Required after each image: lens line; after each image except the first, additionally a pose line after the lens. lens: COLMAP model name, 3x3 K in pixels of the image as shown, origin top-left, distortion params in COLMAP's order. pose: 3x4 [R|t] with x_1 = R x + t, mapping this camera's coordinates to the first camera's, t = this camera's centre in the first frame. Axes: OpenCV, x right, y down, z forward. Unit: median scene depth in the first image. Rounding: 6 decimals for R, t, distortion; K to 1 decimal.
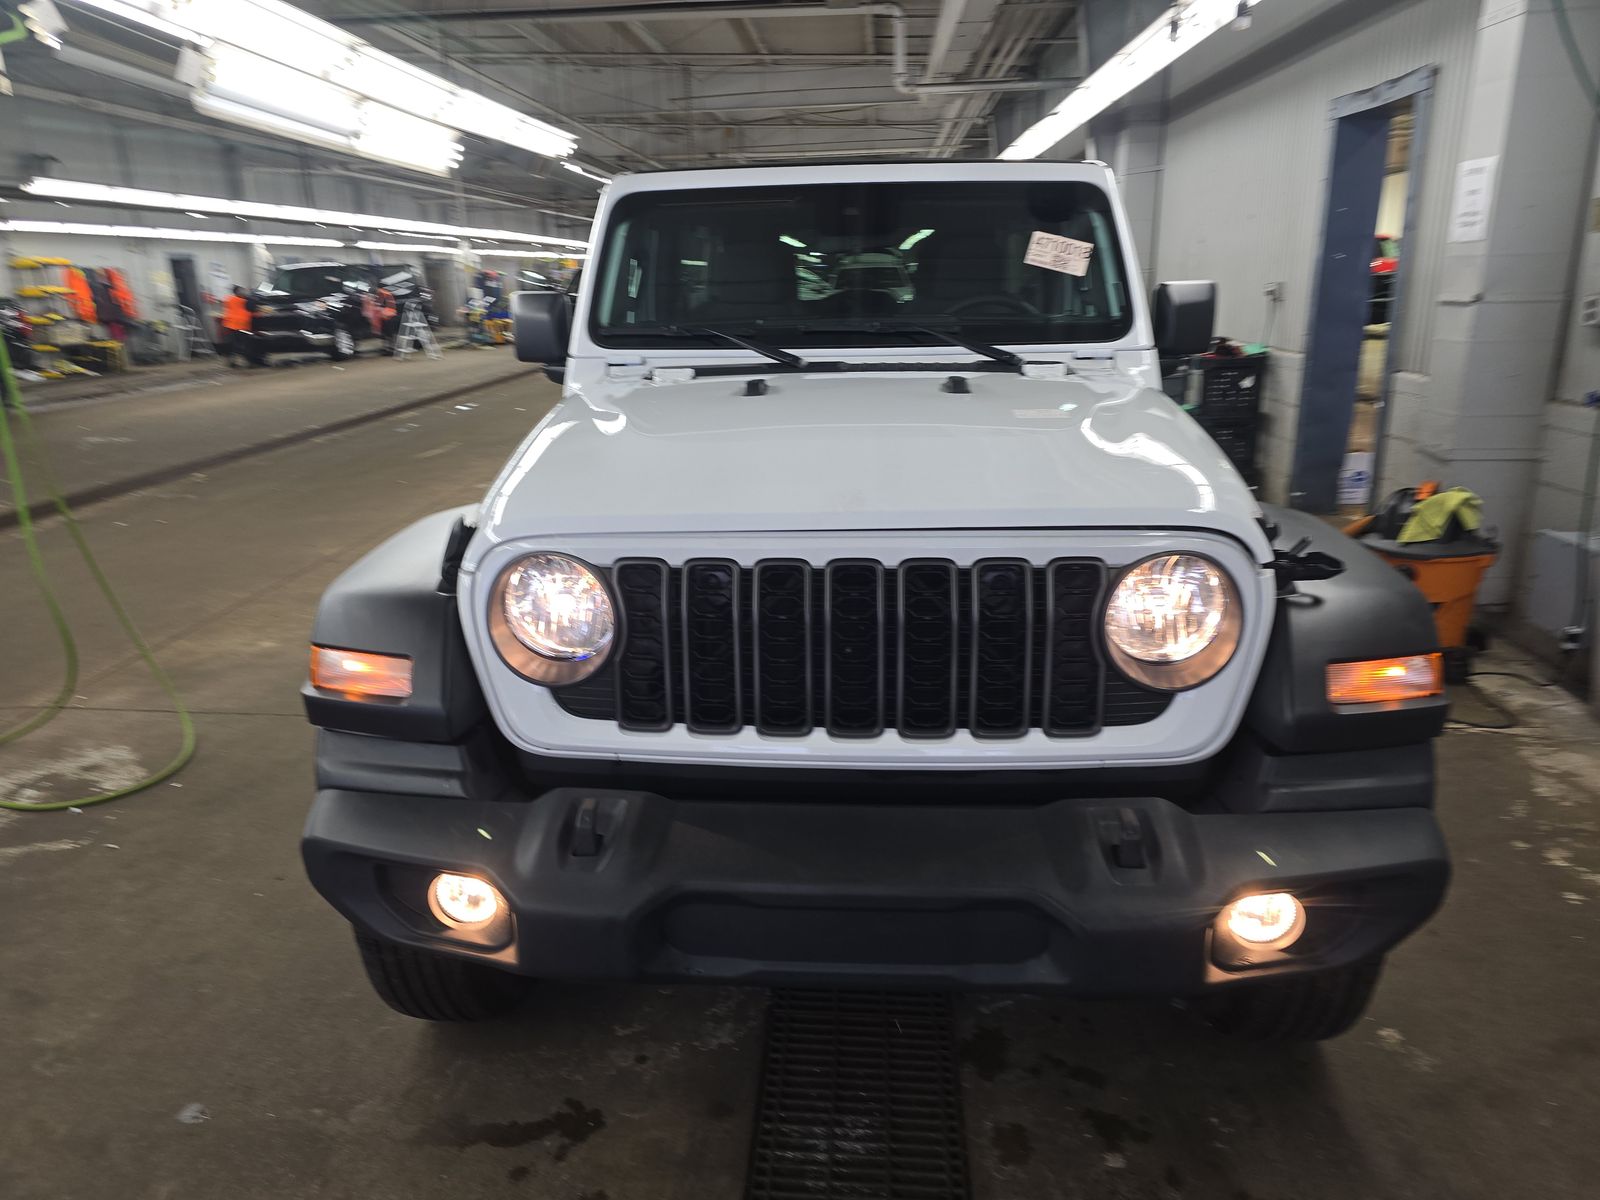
lens RADIAL K [[1082.2, 0, 800.0], [0, 1082.2, 600.0], [0, 0, 1]] dist [0.041253, -0.033180]
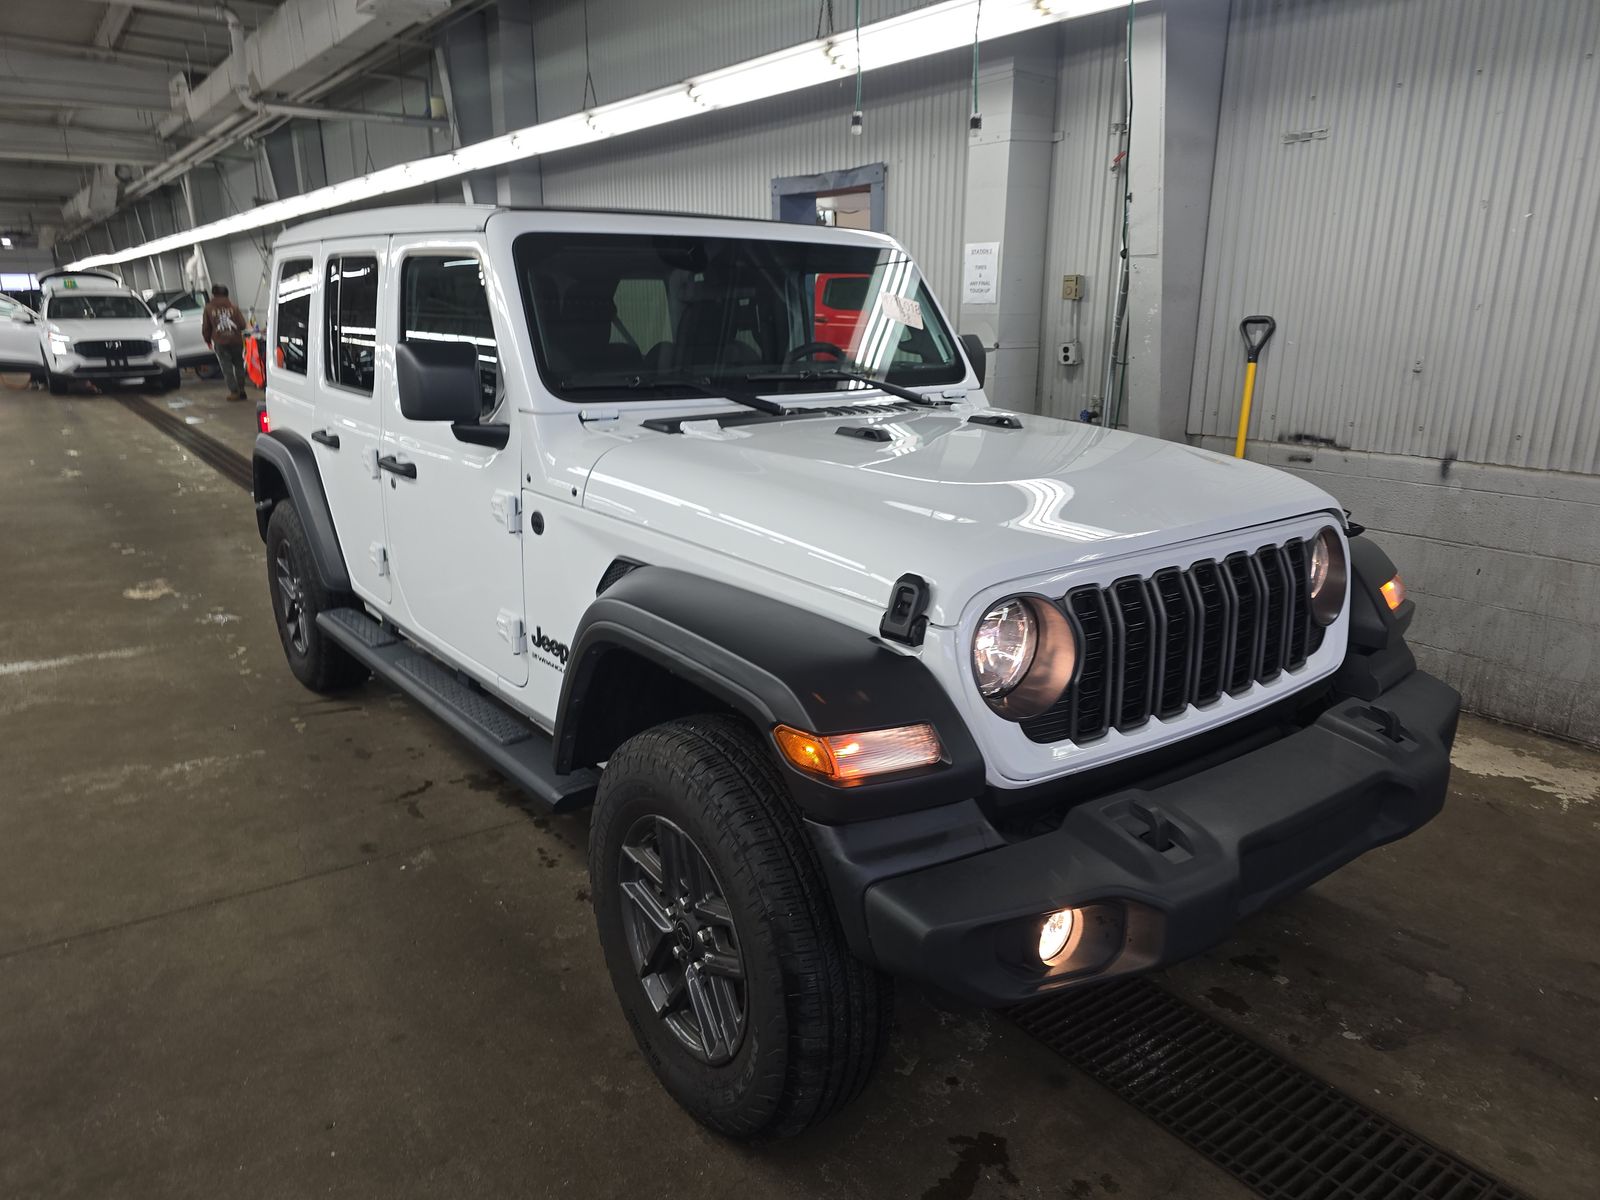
lens RADIAL K [[1082.2, 0, 800.0], [0, 1082.2, 600.0], [0, 0, 1]] dist [0.041253, -0.033180]
pose [[0.757791, -0.150104, 0.634997, -0.660109], [0.169598, 0.985043, 0.030455, -0.066065], [-0.630070, 0.084616, 0.771914, 0.198416]]
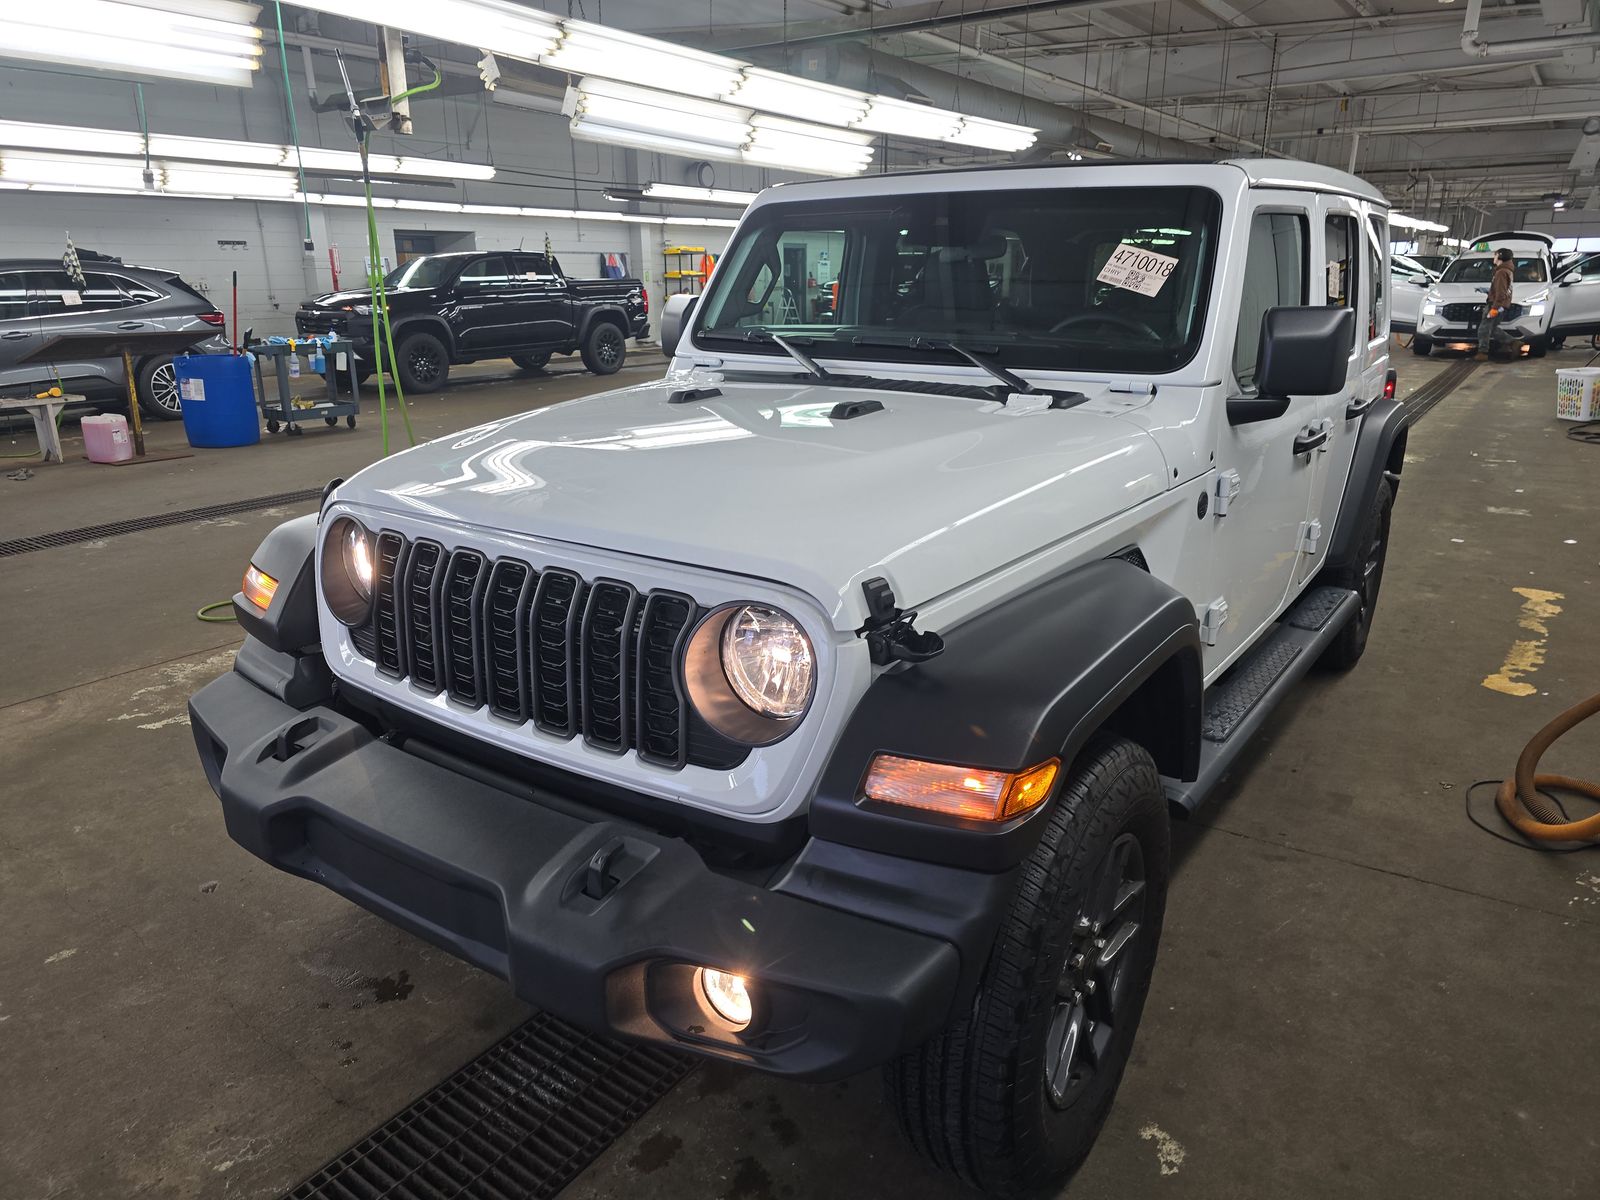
lens RADIAL K [[1082.2, 0, 800.0], [0, 1082.2, 600.0], [0, 0, 1]] dist [0.041253, -0.033180]
pose [[0.852797, 0.168957, -0.494157, 0.512513], [-0.162647, 0.985087, 0.056120, -0.063543], [0.496270, 0.032514, 0.867559, 0.115888]]
